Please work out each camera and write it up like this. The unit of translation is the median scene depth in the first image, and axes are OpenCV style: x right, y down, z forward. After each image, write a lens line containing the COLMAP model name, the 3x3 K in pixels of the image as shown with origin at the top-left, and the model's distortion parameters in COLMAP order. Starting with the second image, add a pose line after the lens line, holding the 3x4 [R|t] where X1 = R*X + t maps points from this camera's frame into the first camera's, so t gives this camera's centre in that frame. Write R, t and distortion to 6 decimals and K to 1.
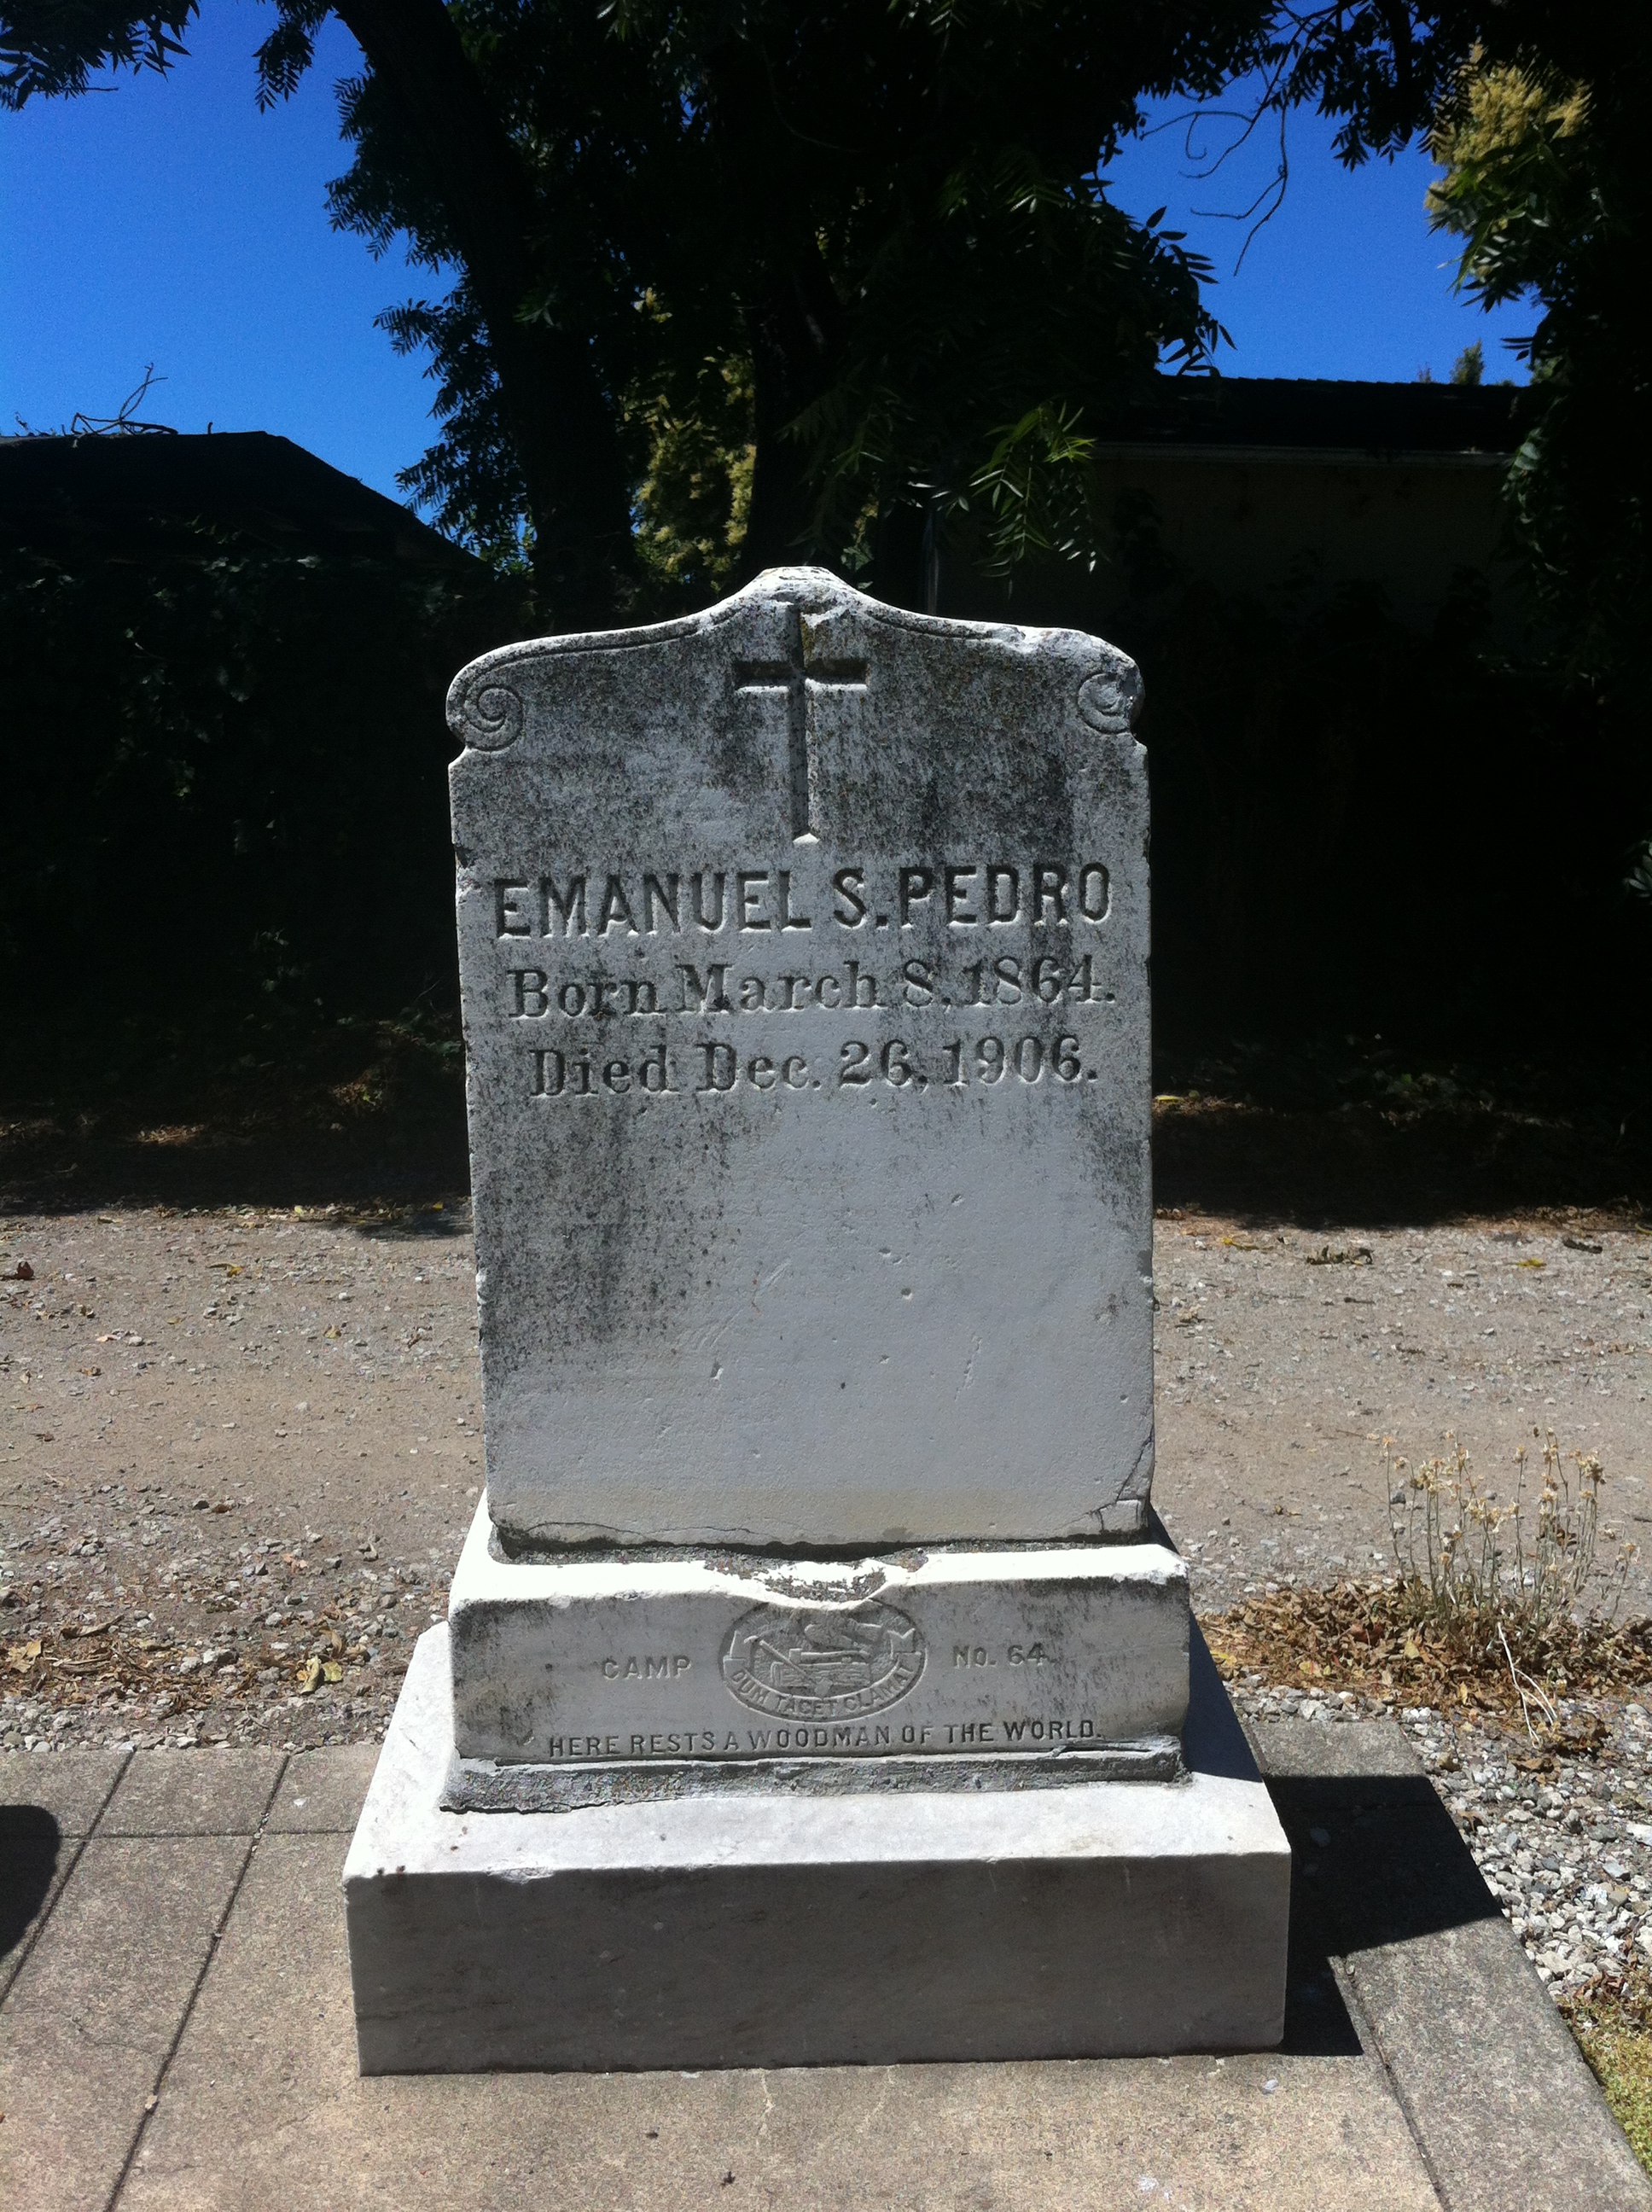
lens RADIAL K [[1896.2, 0, 765.0], [0, 1896.2, 1097.3], [0, 0, 1]] dist [0.058077, -0.013079]
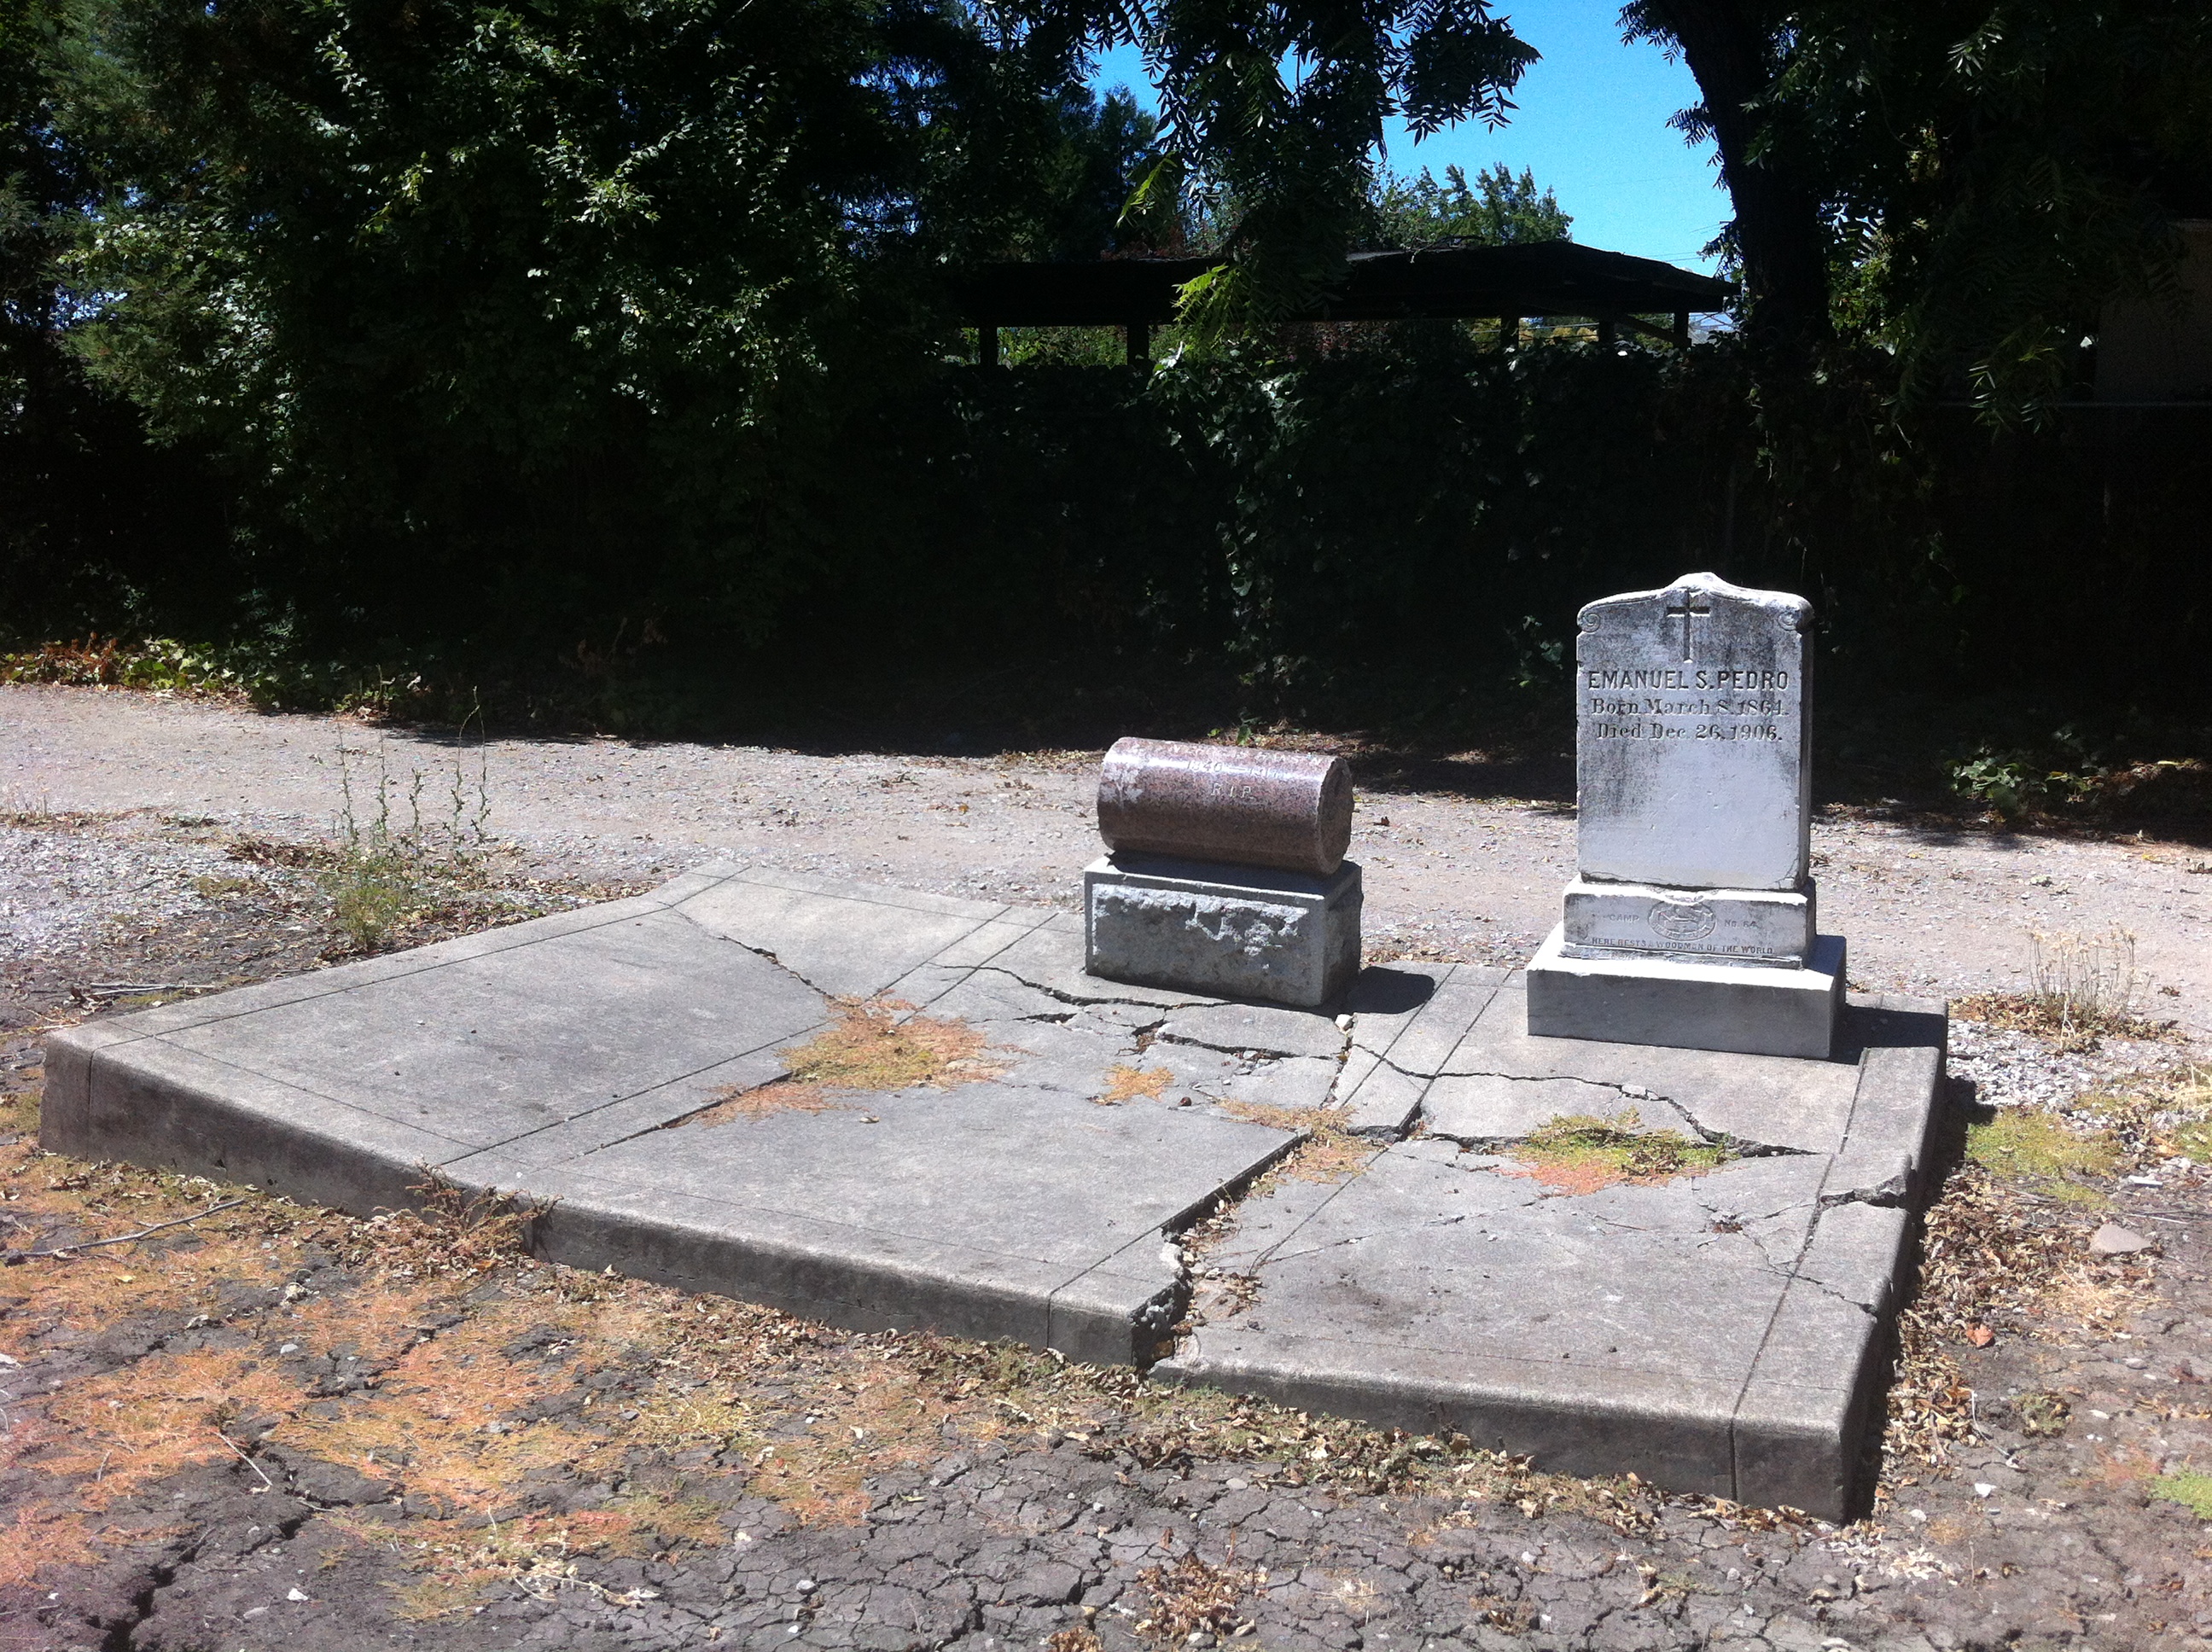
lens RADIAL K [[1896.2, 0, 1100.0], [0, 1896.2, 828.3], [0, 0, 1]] dist [0.058077, -0.013079]
pose [[0.888776, 0.068559, -0.453186, 0.609945], [-0.046469, 0.997133, 0.059715, -0.000776], [0.455981, -0.032015, 0.889414, -2.297766]]
